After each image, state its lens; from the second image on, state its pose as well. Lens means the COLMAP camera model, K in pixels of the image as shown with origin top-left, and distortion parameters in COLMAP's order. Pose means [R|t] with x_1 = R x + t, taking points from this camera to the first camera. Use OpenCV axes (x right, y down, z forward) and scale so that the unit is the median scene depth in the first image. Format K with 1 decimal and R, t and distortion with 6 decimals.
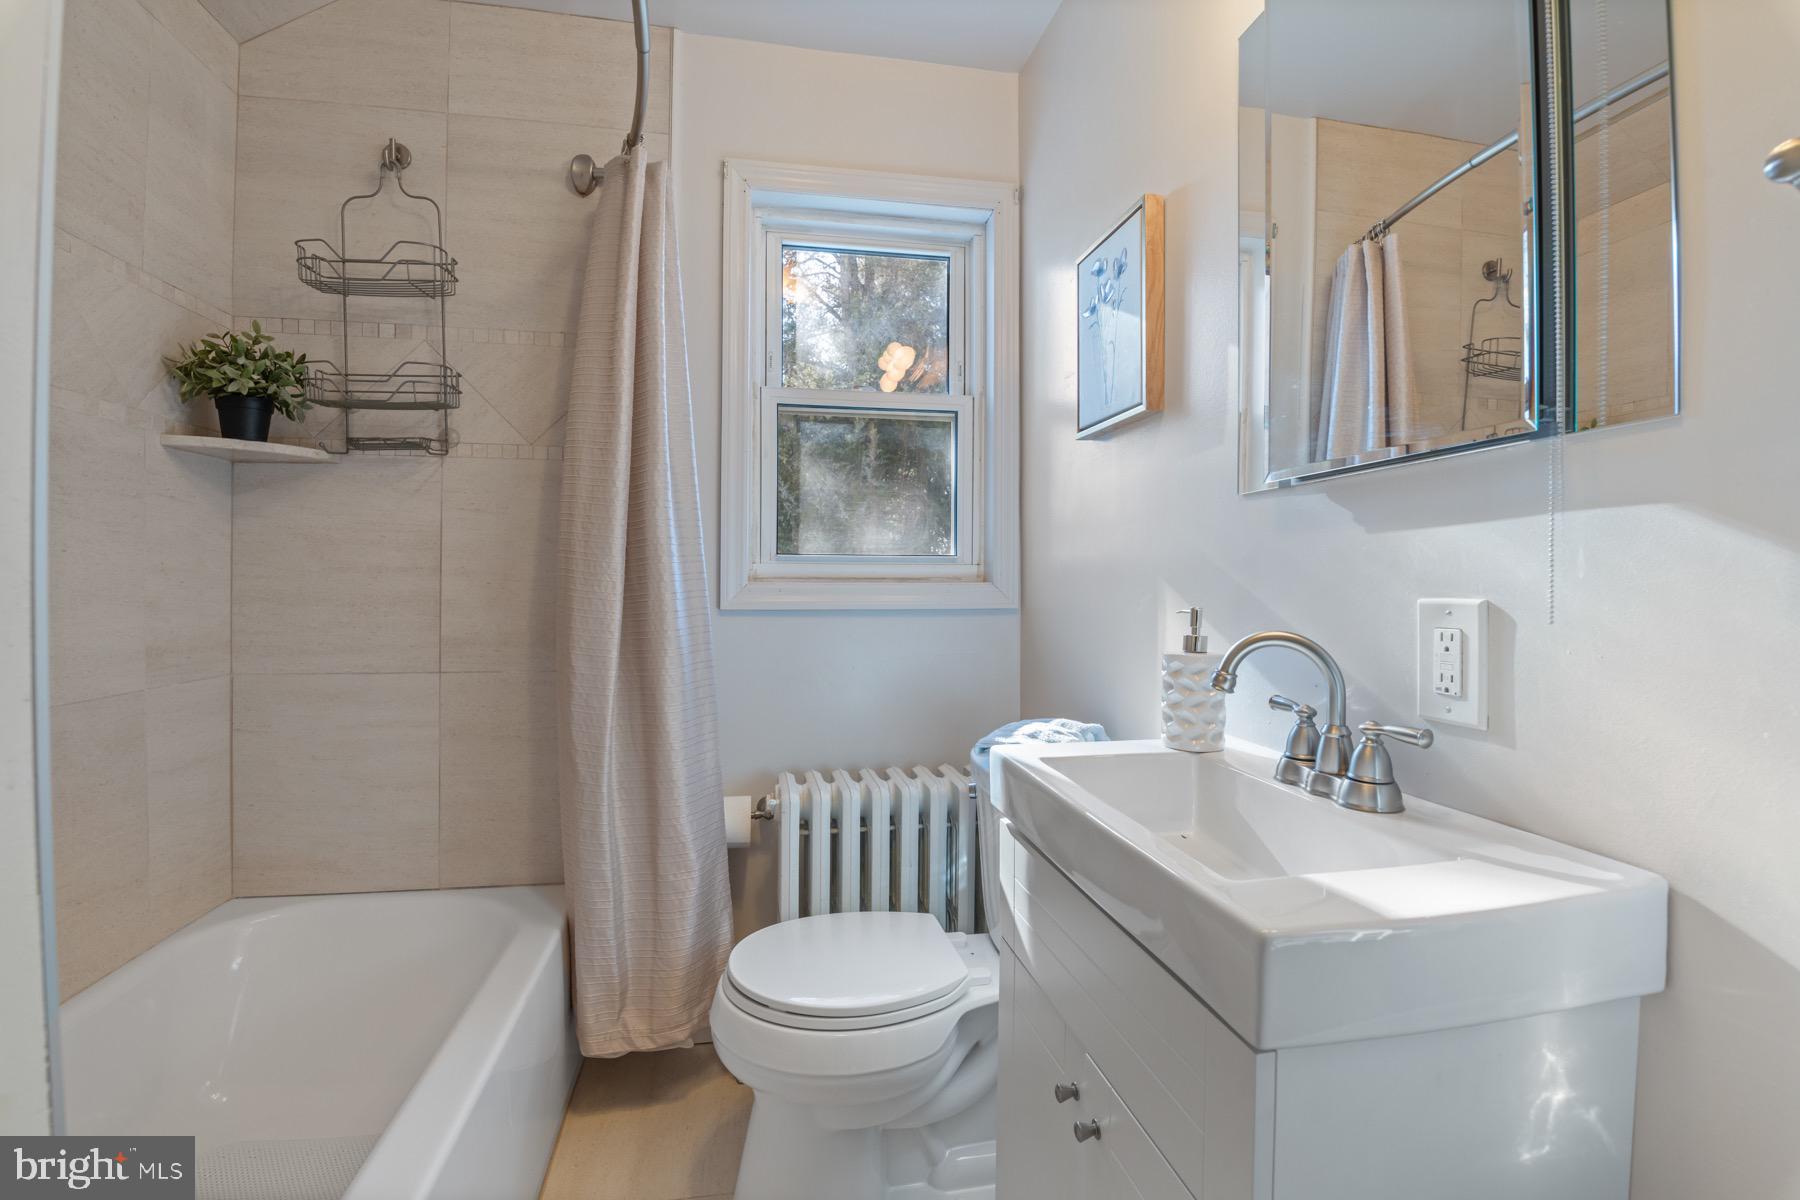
lens RADIAL K [[800.4, 0, 901.2], [0, 800.4, 591.2], [0, 0, 1]] dist [-0.025723, -0.001658]
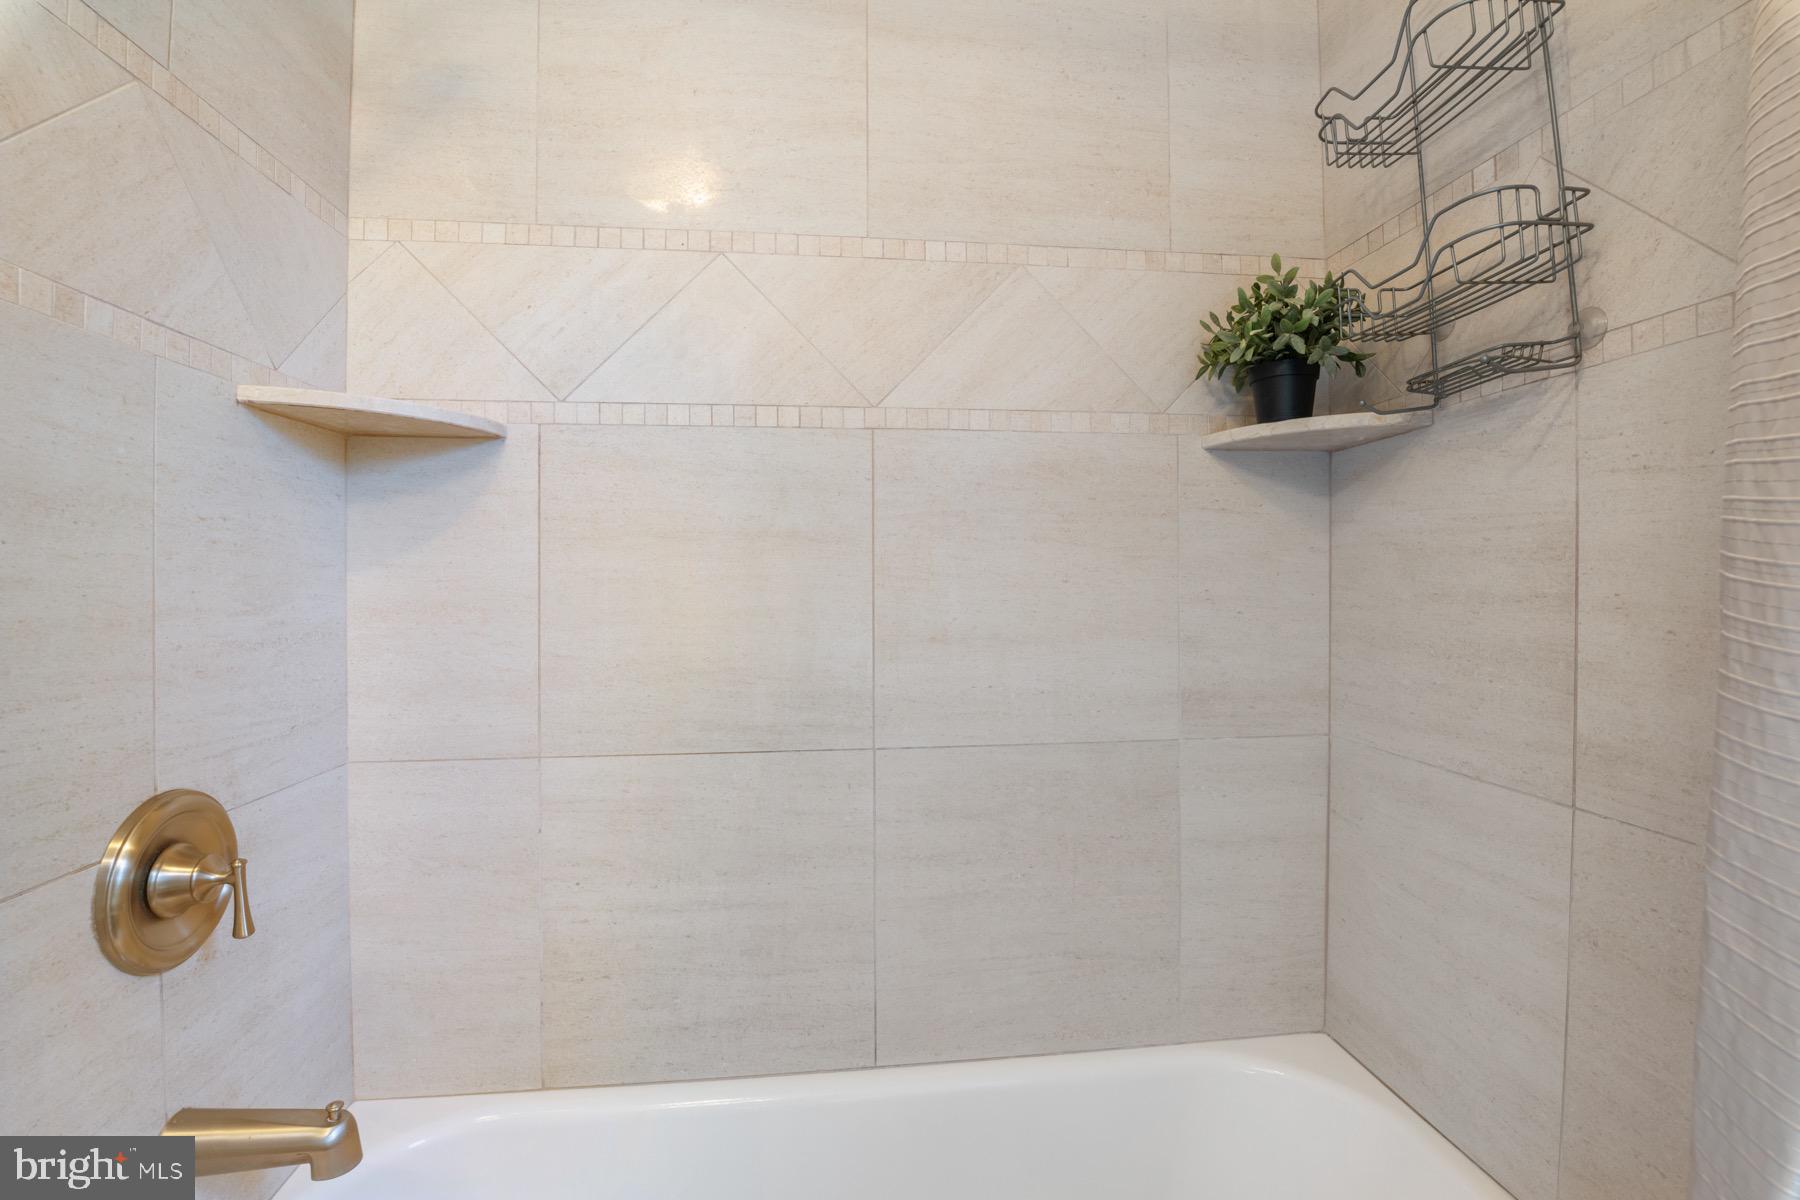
lens RADIAL K [[800.4, 0, 887.3], [0, 800.4, 579.4], [0, 0, 1]] dist [-0.025723, -0.001658]
pose [[-0.074810, -0.007804, -0.997167, -0.065662], [-0.005298, 0.999958, -0.007429, -0.035010], [0.997184, 0.004727, -0.074848, 0.633609]]
